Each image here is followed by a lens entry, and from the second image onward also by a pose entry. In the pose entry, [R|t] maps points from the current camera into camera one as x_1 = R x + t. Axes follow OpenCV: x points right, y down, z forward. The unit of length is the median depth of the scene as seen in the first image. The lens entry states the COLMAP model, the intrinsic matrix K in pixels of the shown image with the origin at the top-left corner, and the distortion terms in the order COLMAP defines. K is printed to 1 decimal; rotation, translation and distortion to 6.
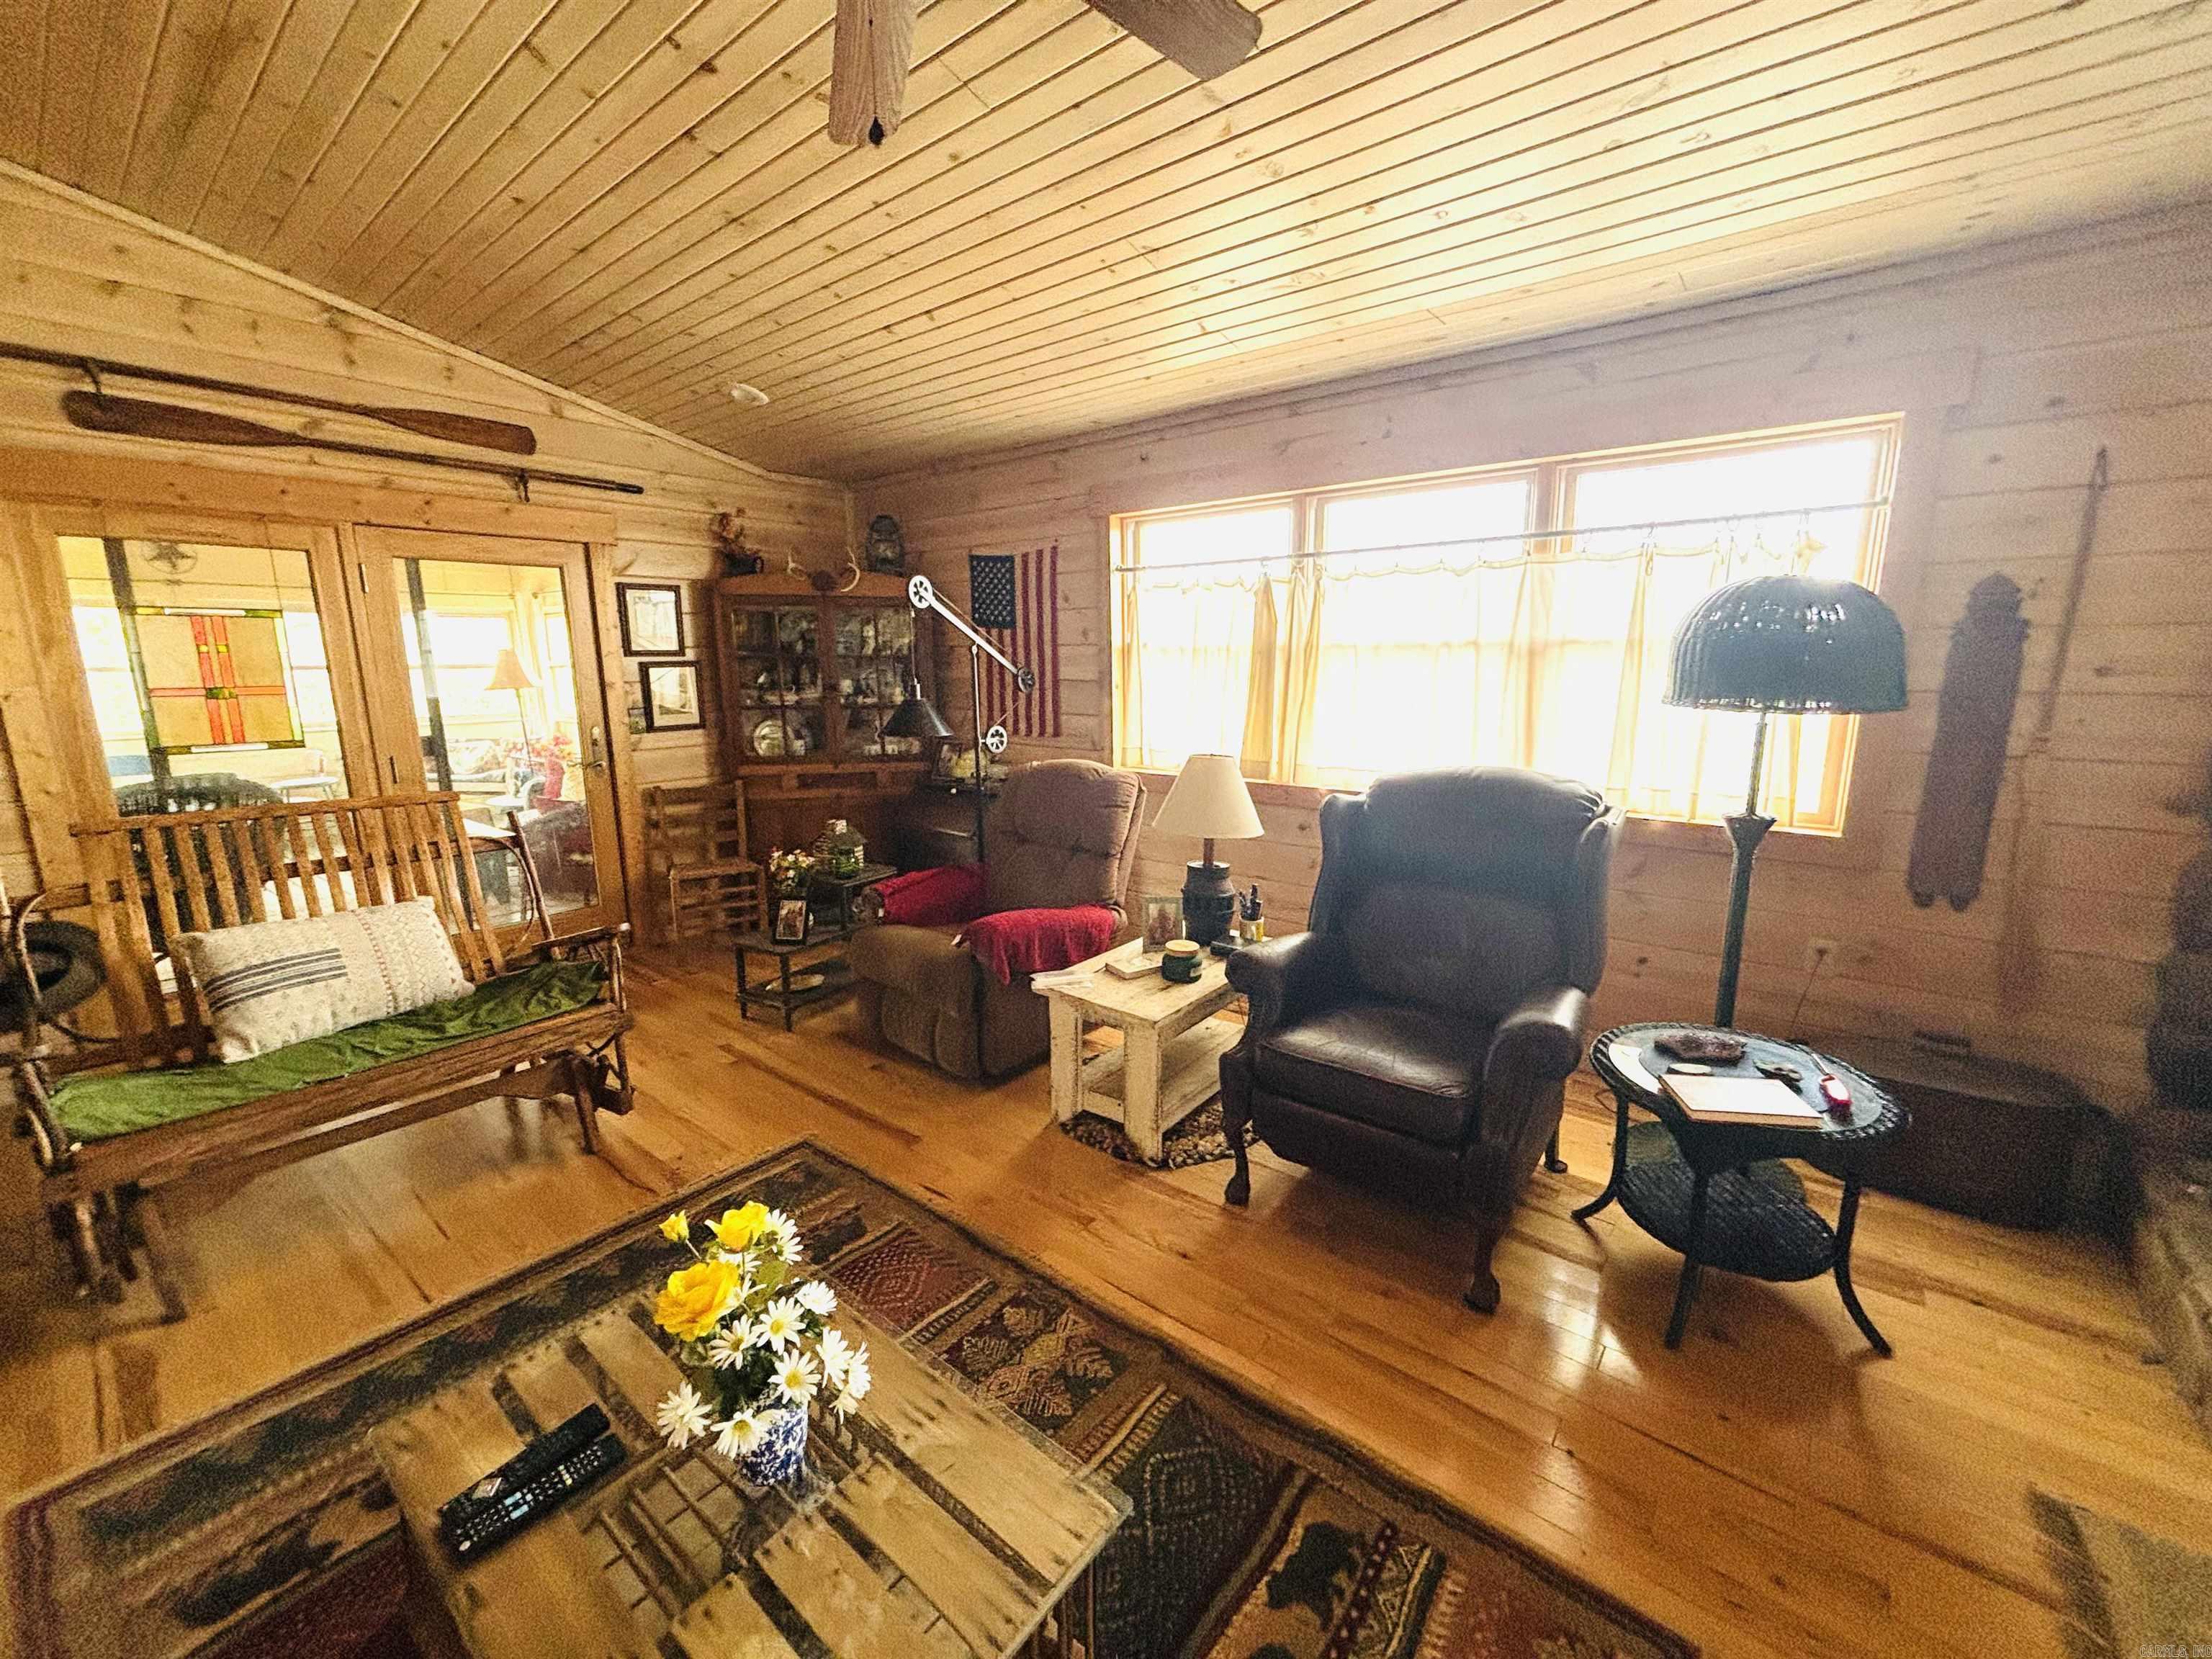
lens RADIAL K [[893.5, 0, 1102.7], [0, 893.5, 827.8], [0, 0, 1]] dist [-0.002996, 0.000707]
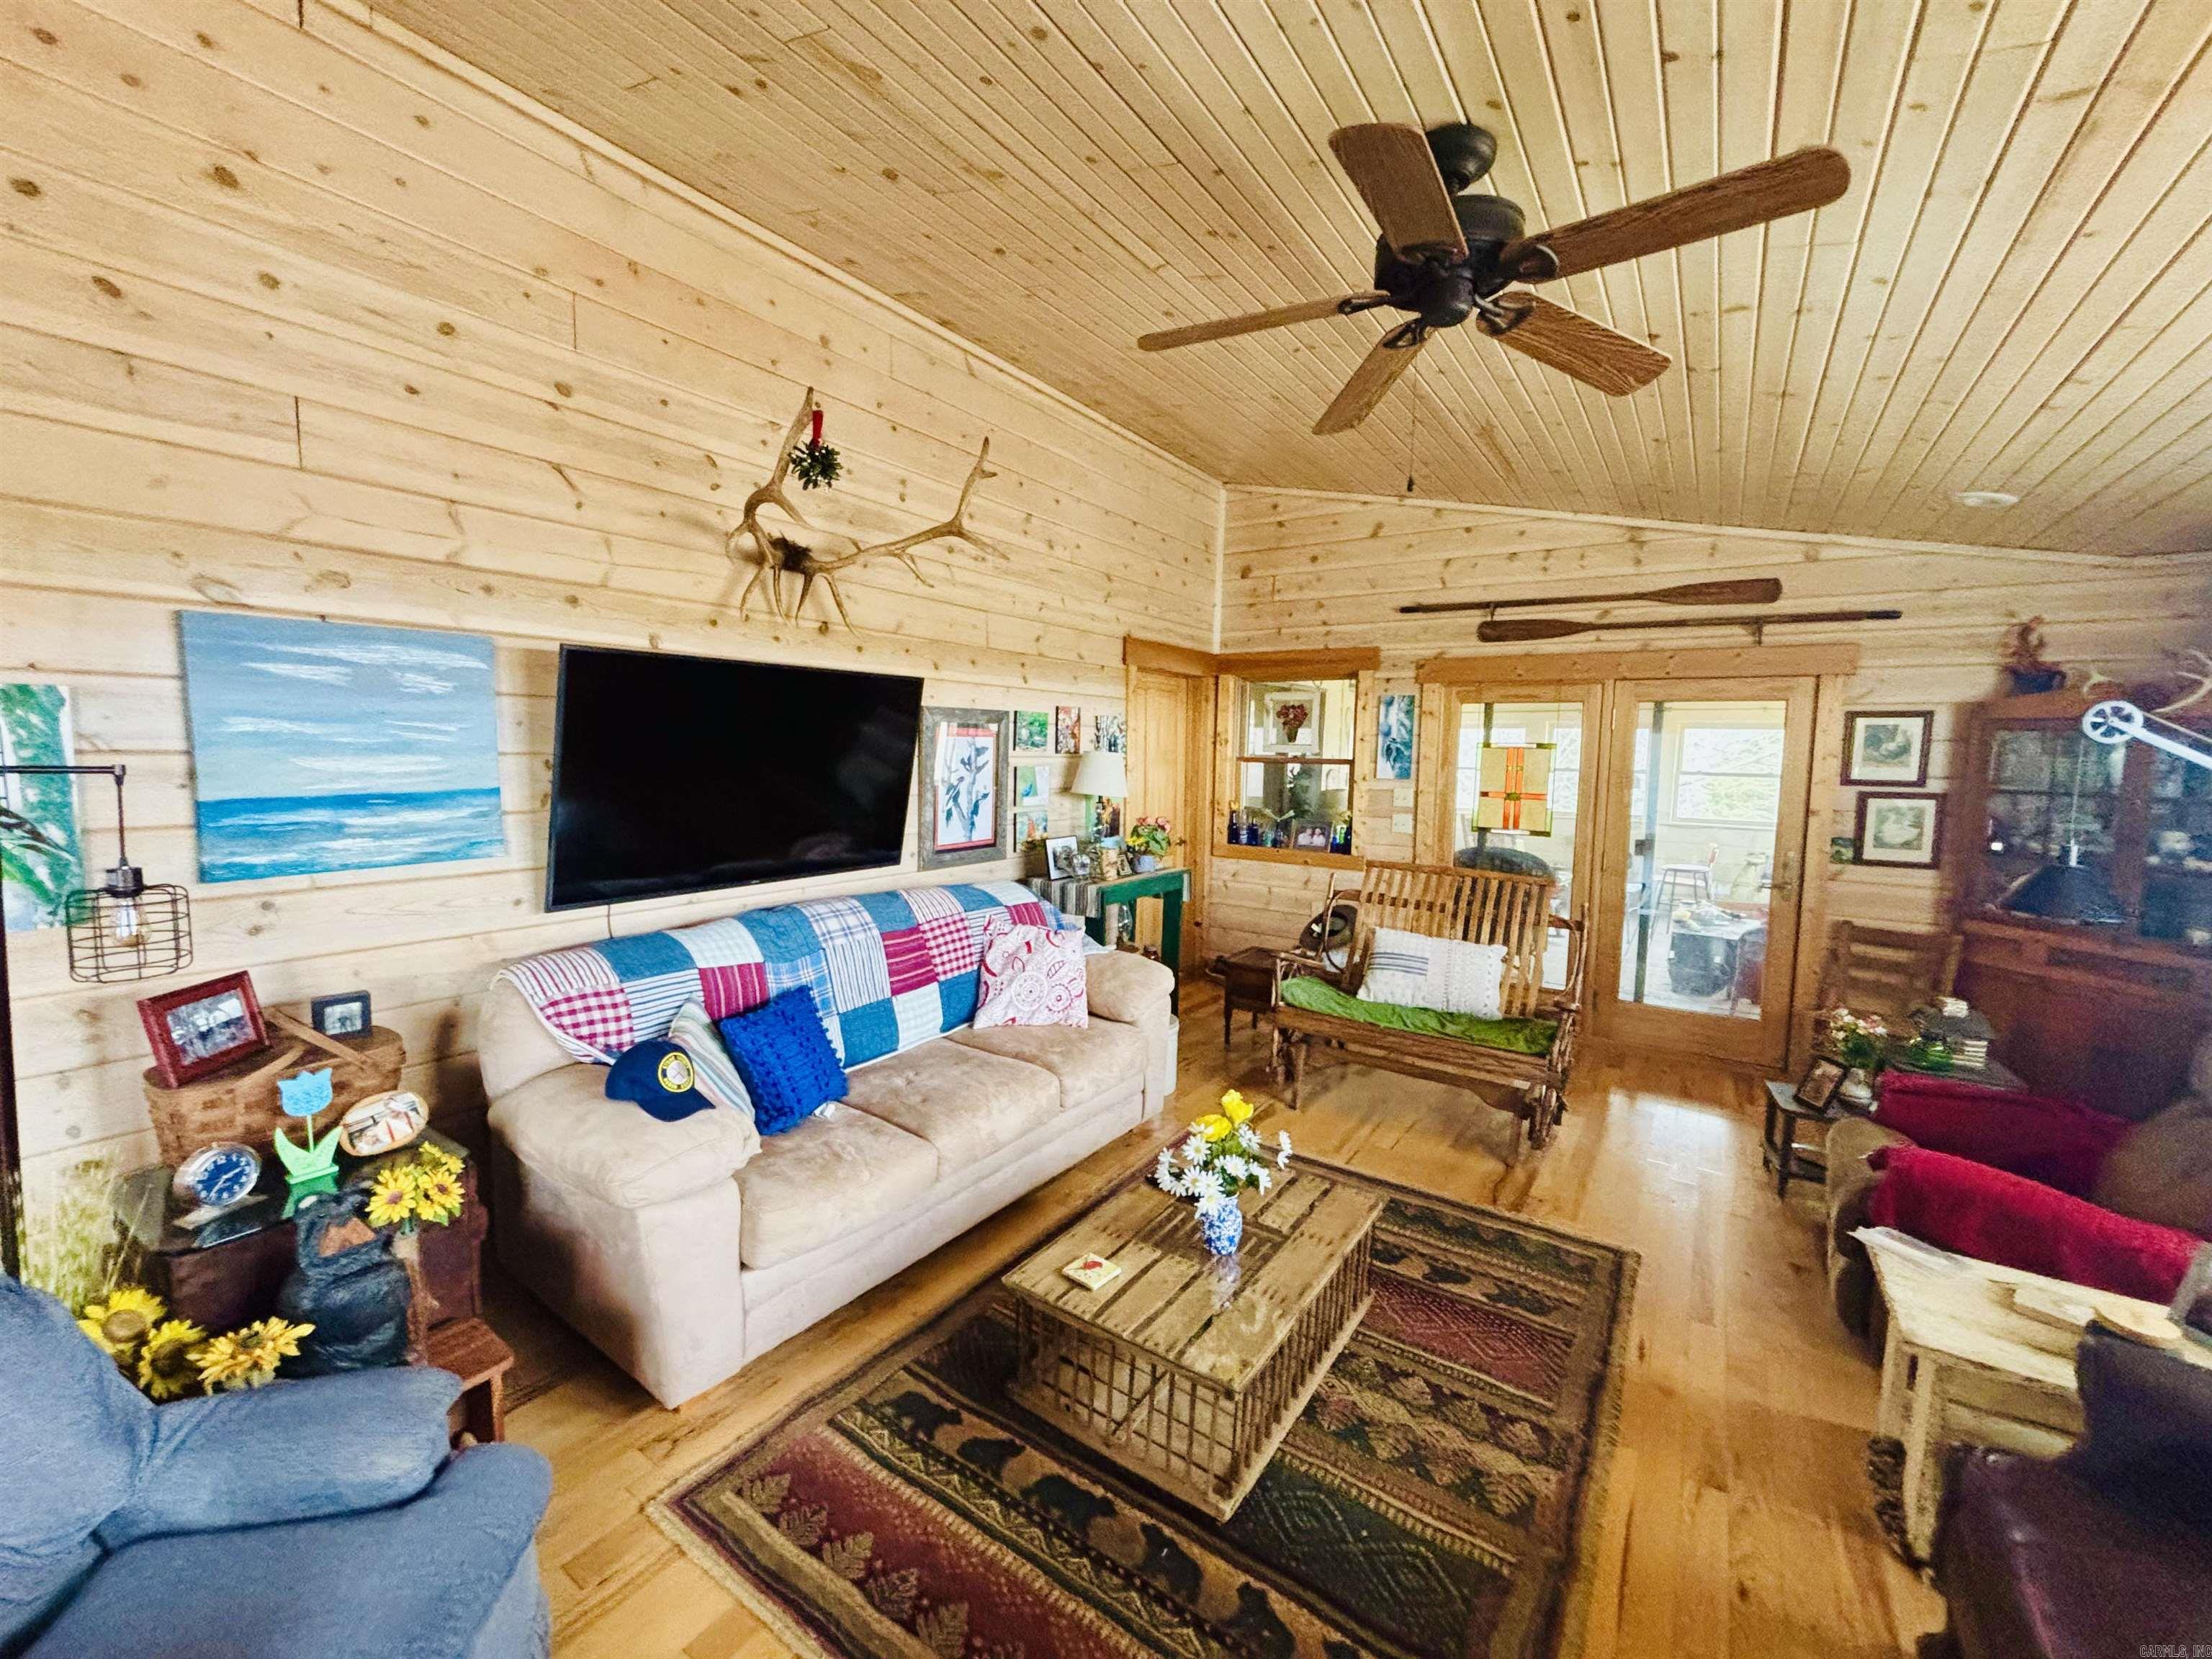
lens RADIAL K [[893.5, 0, 1103.5], [0, 893.5, 834.1], [0, 0, 1]] dist [-0.002996, 0.000707]
pose [[0.077090, 0.108150, -0.991141, 0.566067], [-0.205884, 0.974400, 0.090310, -0.091215], [0.975535, 0.197098, 0.097383, 0.189006]]
